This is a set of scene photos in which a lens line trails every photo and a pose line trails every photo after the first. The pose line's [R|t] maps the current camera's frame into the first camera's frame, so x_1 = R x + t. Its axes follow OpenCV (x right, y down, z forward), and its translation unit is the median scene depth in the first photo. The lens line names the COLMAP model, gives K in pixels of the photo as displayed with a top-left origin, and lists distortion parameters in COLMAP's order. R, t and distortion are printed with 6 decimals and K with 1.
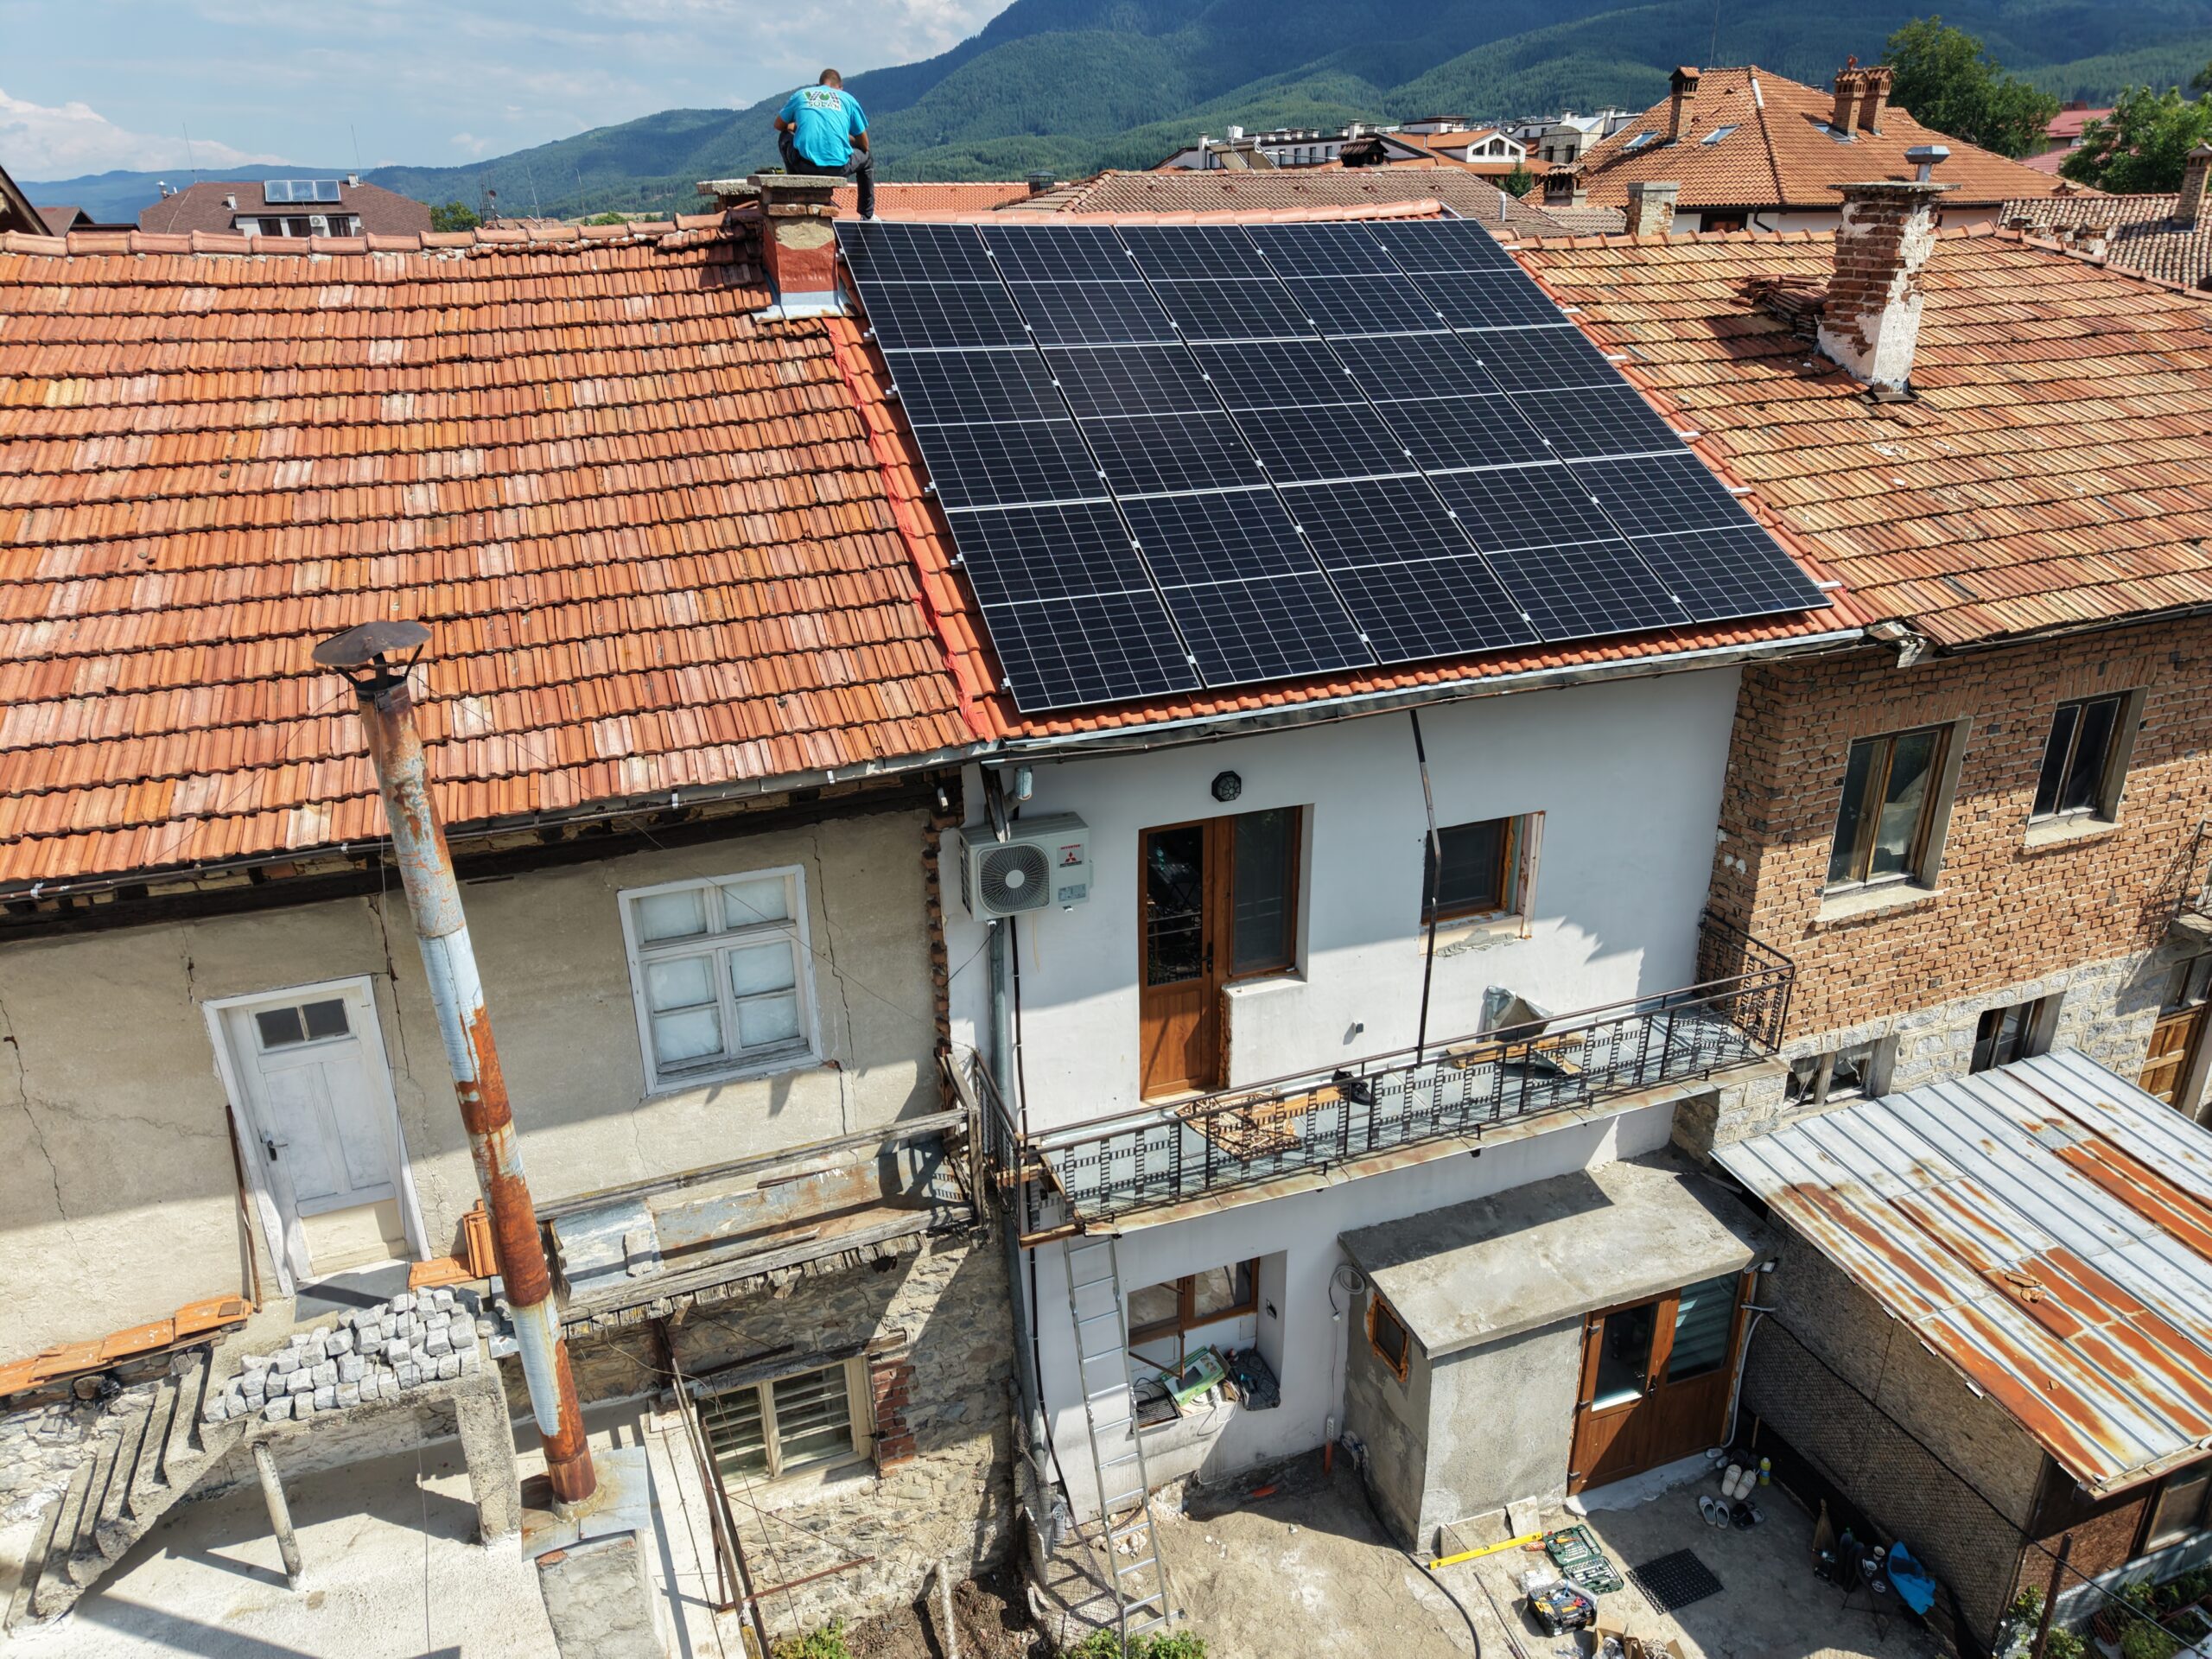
lens RADIAL K [[1484.6, 0, 1106.0], [0, 1484.6, 829.5], [0, 0, 1]] dist [0.018752, -0.013094]
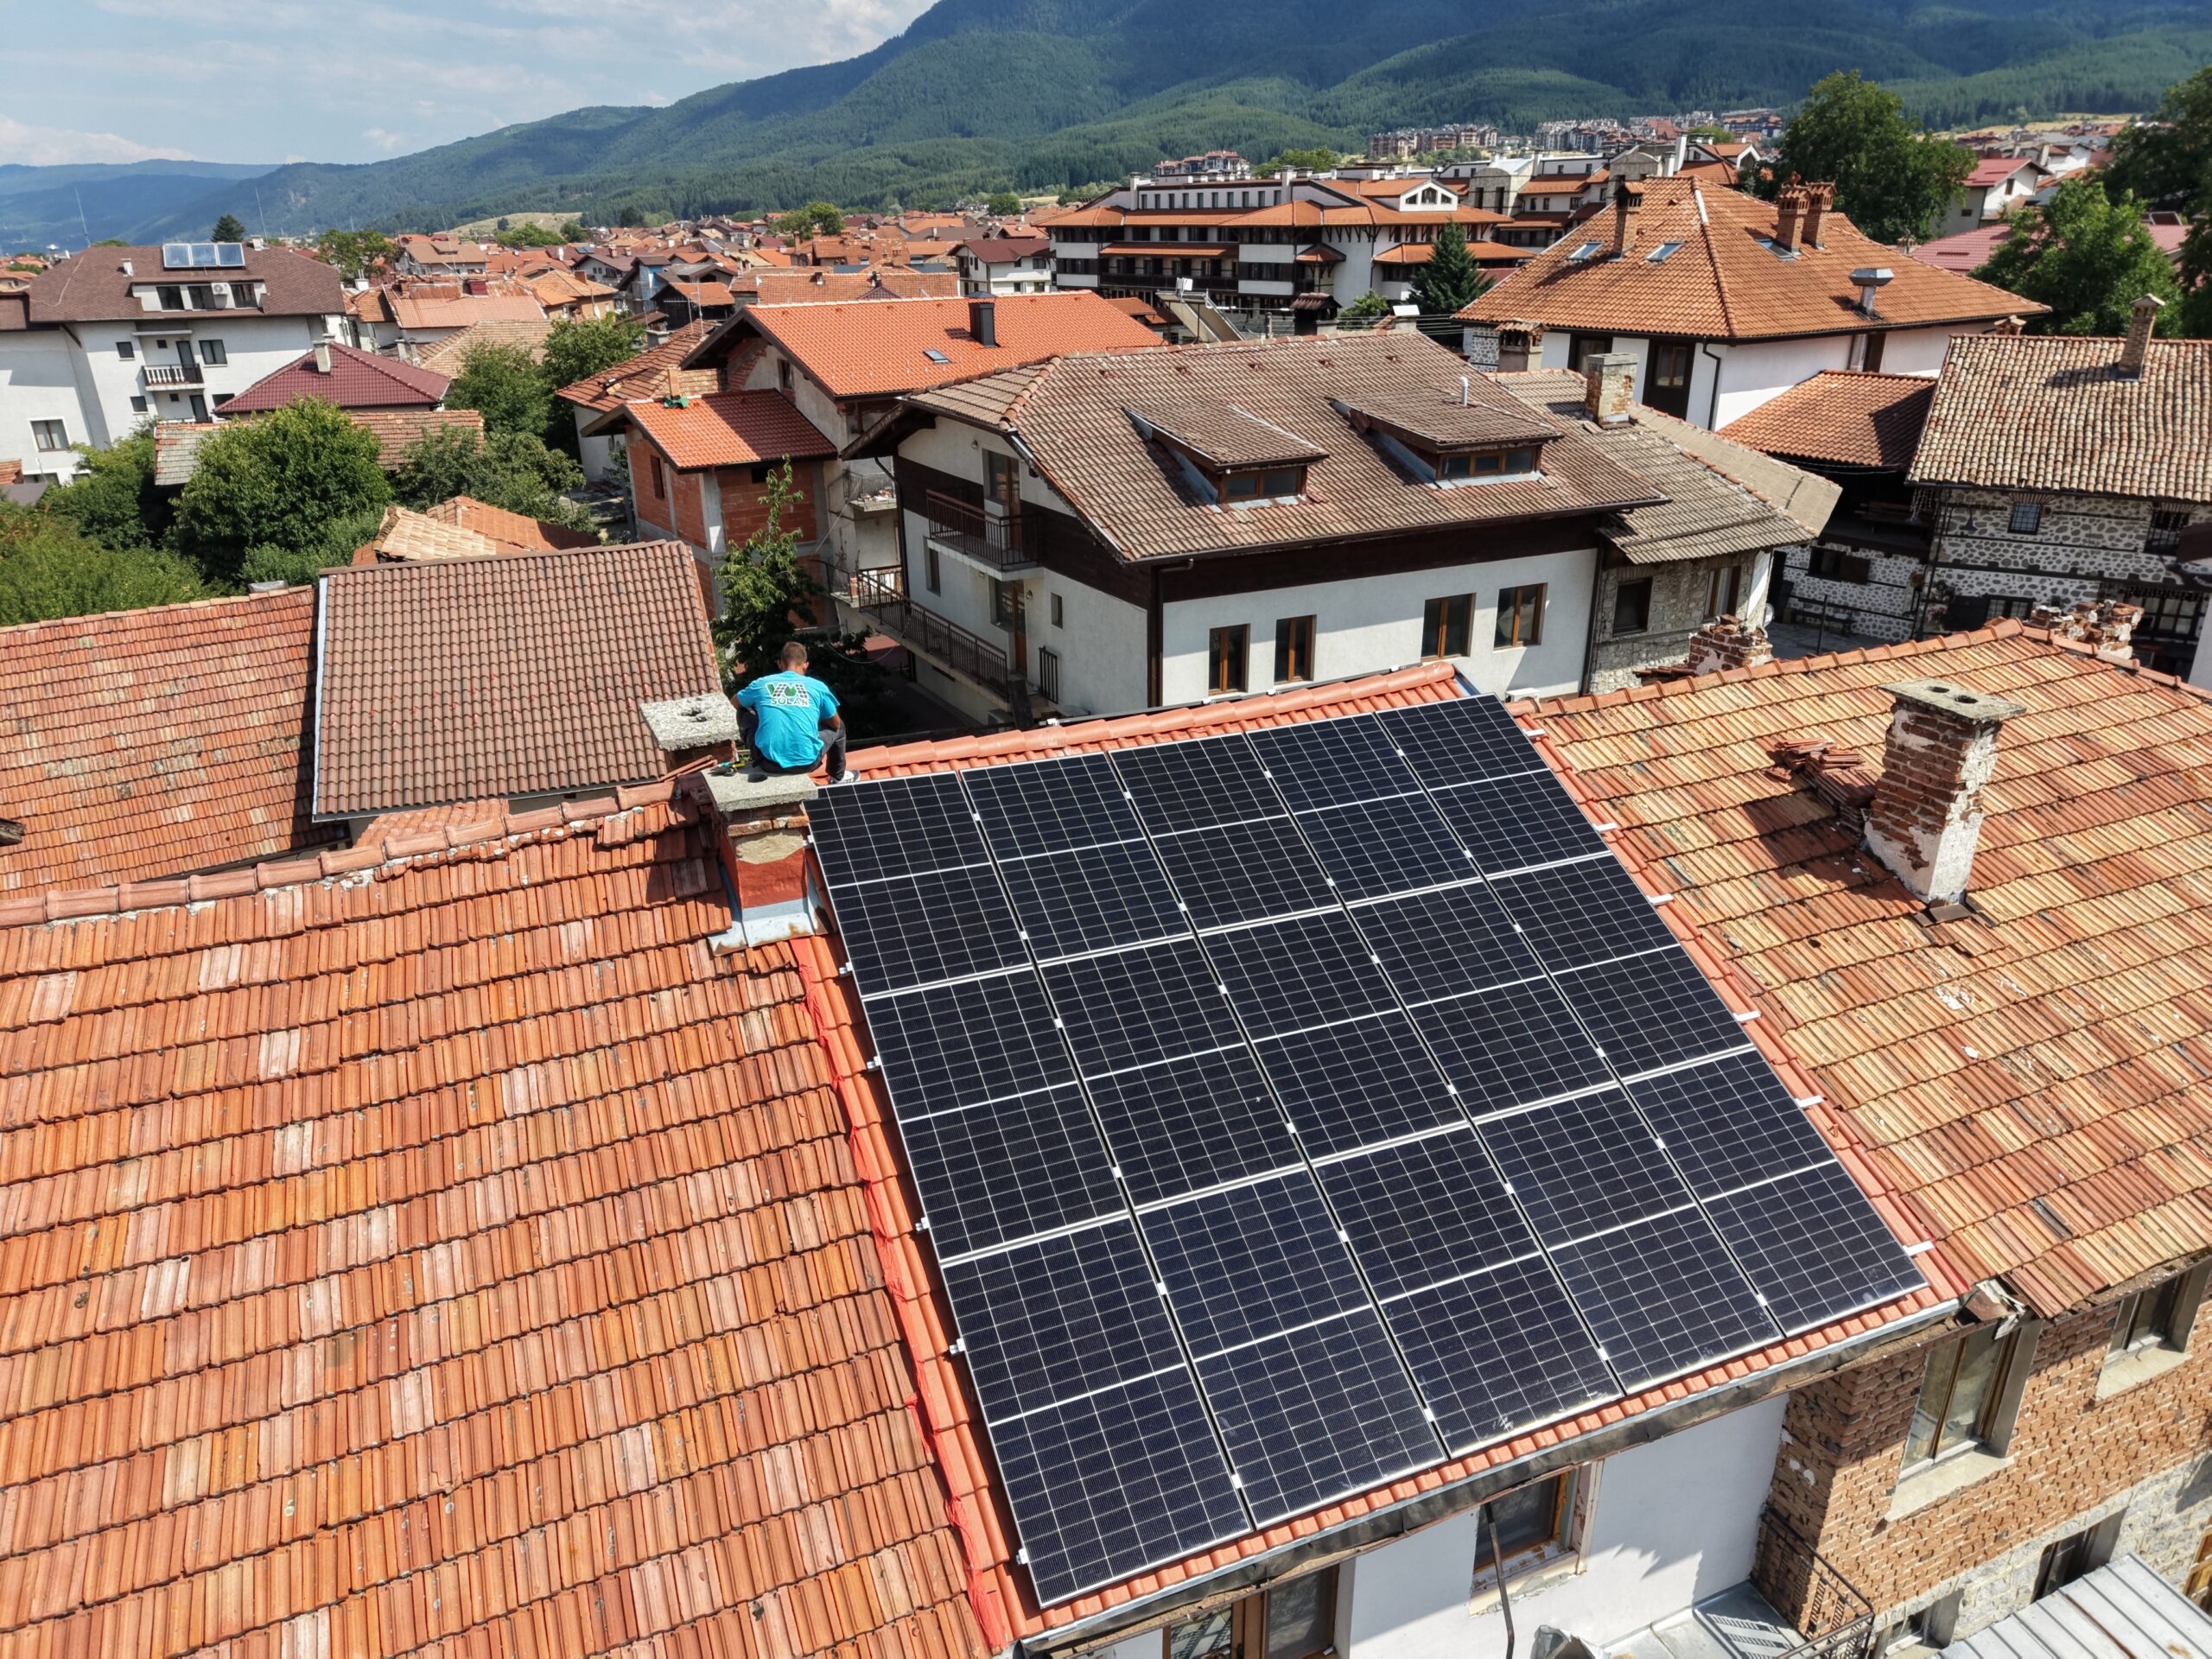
lens RADIAL K [[1484.6, 0, 1106.0], [0, 1484.6, 829.5], [0, 0, 1]] dist [0.018752, -0.013094]
pose [[0.998957, -0.012954, 0.043795, -0.037752], [0.012900, 0.999916, 0.001510, -0.371174], [-0.043811, -0.000944, 0.999039, 0.104436]]
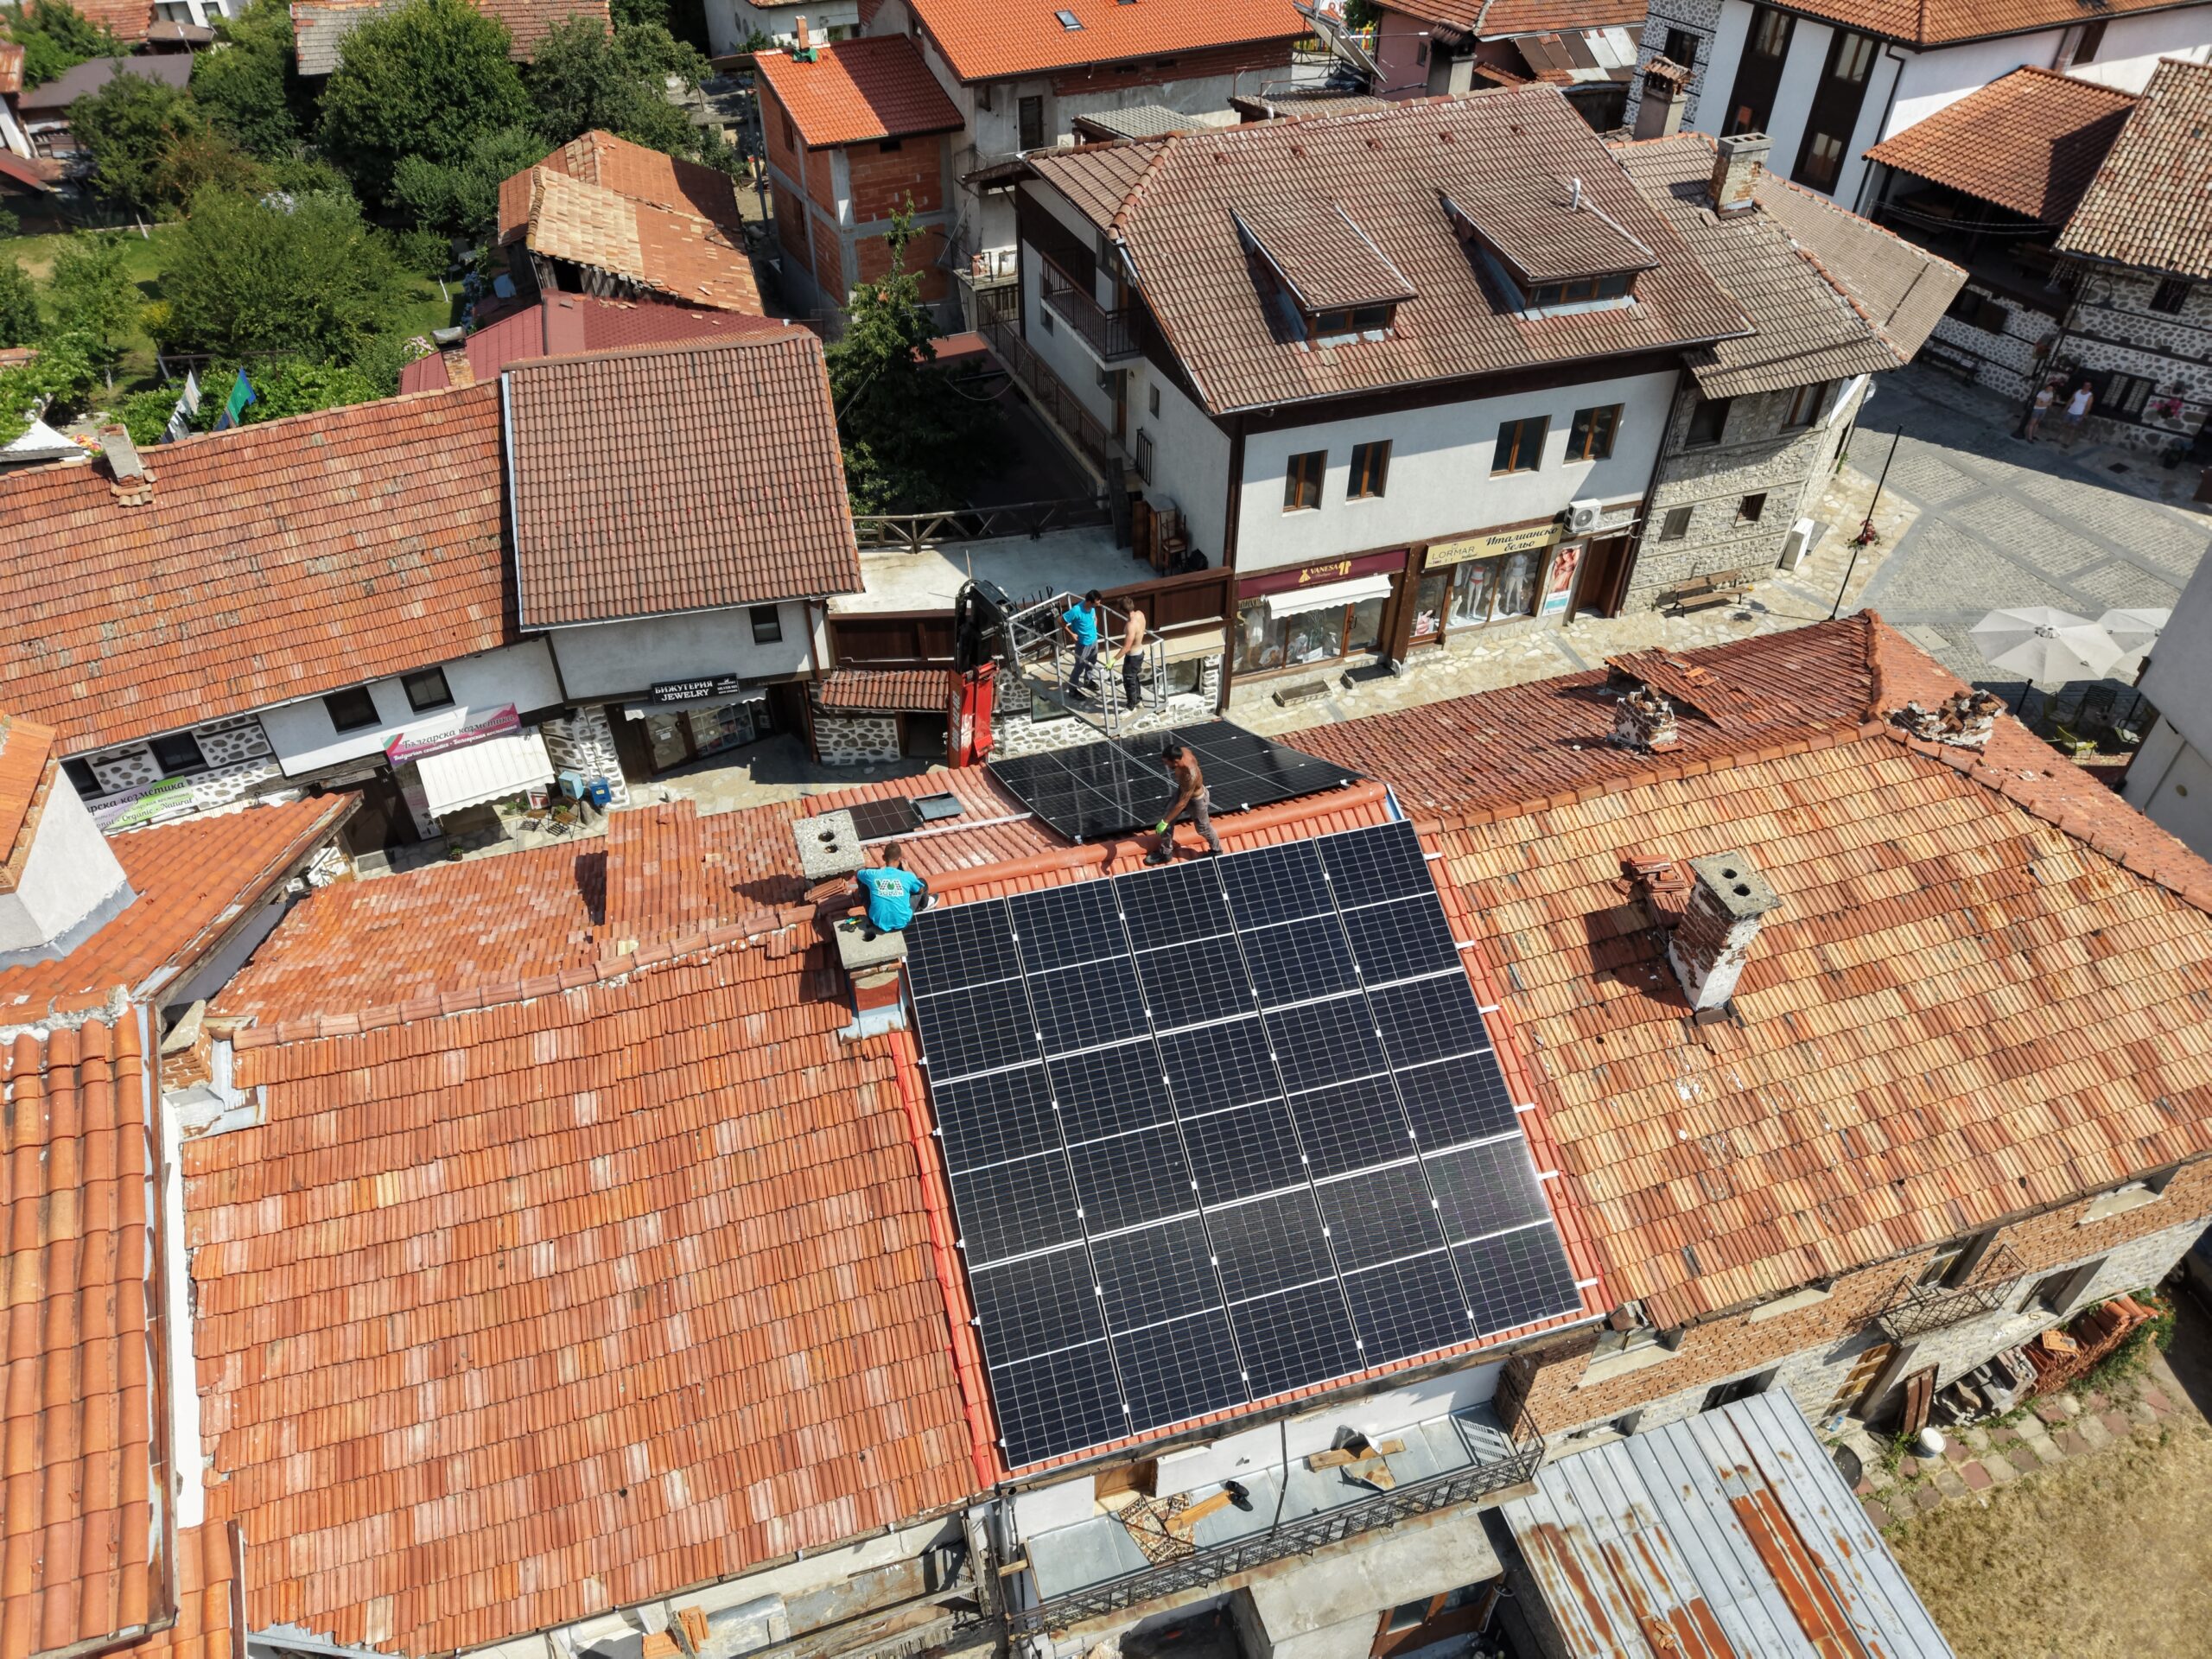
lens RADIAL K [[1484.6, 0, 1106.0], [0, 1484.6, 829.5], [0, 0, 1]] dist [0.018752, -0.013094]
pose [[0.997738, 0.059851, -0.030602, 0.036351], [-0.046844, 0.945566, 0.322042, -0.884423], [0.048210, -0.319880, 0.946231, -0.204064]]
